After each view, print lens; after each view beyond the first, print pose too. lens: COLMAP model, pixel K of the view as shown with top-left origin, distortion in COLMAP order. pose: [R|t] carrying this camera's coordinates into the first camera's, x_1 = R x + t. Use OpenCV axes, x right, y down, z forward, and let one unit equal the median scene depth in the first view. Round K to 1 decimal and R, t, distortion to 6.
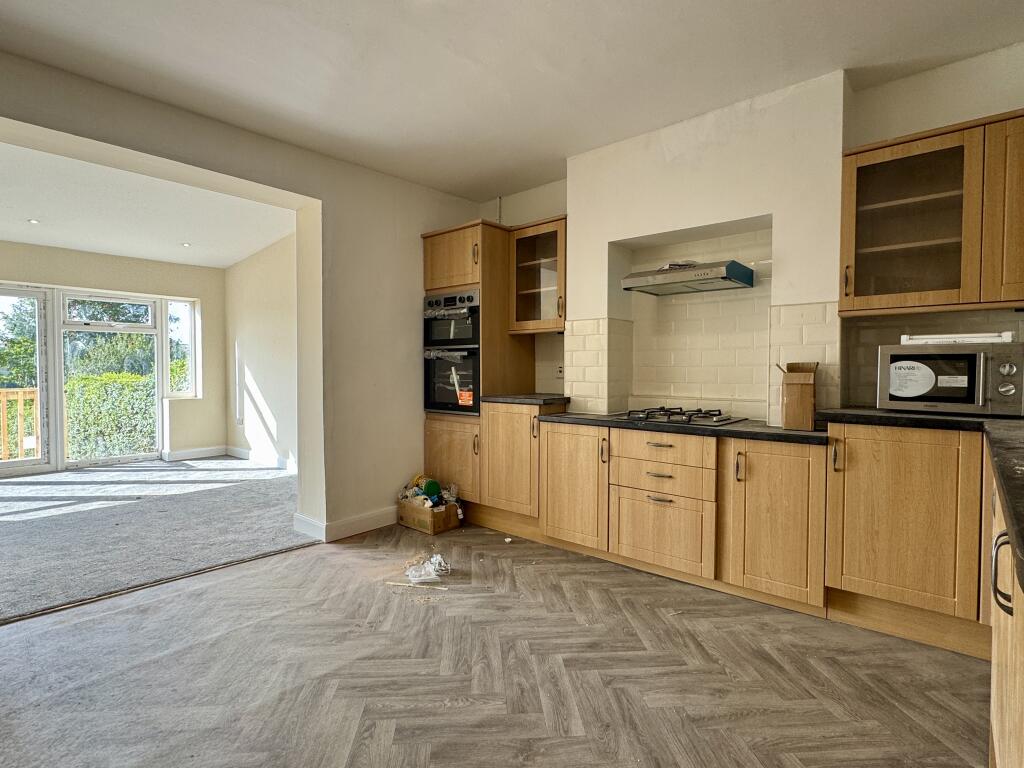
lens RADIAL K [[524.0, 0, 512.0], [0, 524.0, 384.0], [0, 0, 1]] dist [-0.000559, -0.000520]
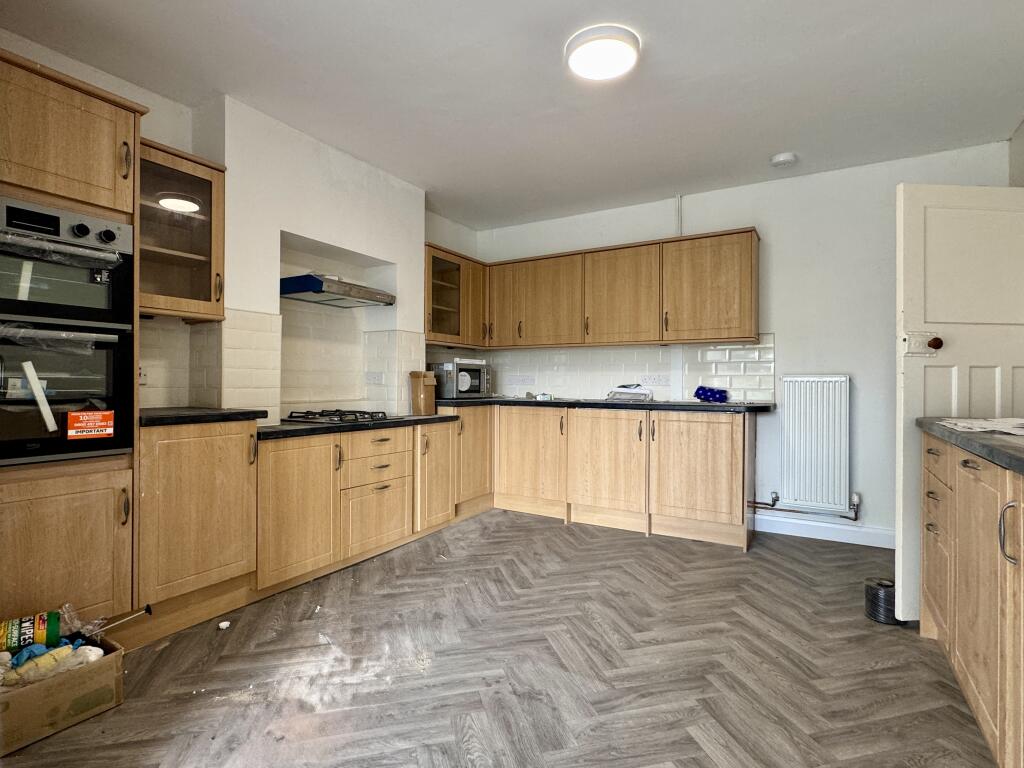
lens RADIAL K [[516.9, 0, 512.0], [0, 516.9, 384.0], [0, 0, 1]] dist [-0.000736, -0.000247]
pose [[-0.176515, -0.007946, 0.984266, -0.757333], [0.019404, 0.999745, 0.011551, -0.012255], [-0.984107, 0.021138, -0.176316, 0.783735]]
